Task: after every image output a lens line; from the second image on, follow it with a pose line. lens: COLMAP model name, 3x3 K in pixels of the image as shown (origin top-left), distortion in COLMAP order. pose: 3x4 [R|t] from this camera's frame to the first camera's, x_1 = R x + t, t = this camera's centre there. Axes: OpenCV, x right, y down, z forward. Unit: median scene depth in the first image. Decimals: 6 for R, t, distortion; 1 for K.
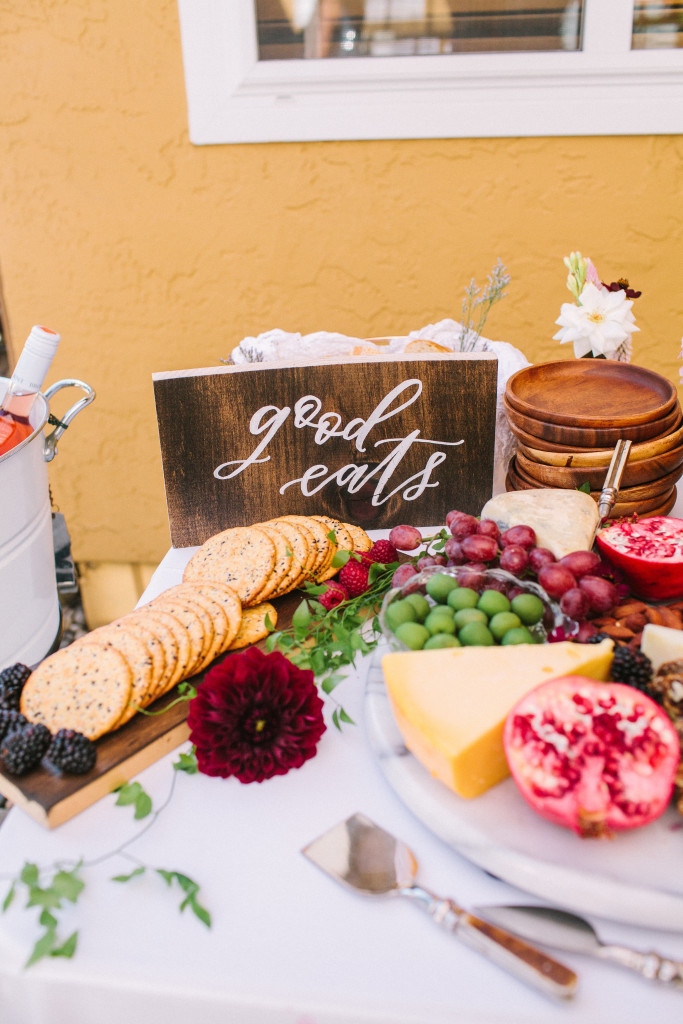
lens RADIAL K [[1017.9, 0, 346.3], [0, 1017.9, 515.8], [0, 0, 1]] dist [-0.058647, 0.000000]
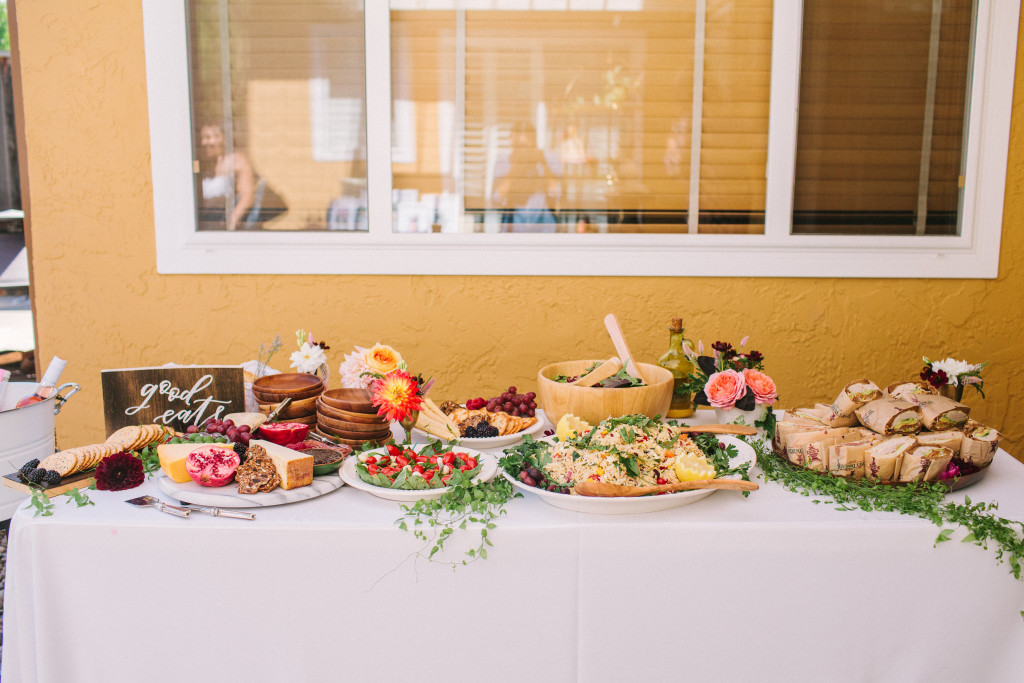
lens RADIAL K [[1017.9, 0, 510.1], [0, 1017.9, 333.6], [0, 0, 1]] dist [-0.058647, 0.000000]
pose [[0.992002, 0.018956, 0.124787, 0.419030], [0.016038, 0.961715, -0.273582, 0.396238], [-0.125196, 0.273395, 0.953720, -1.288303]]
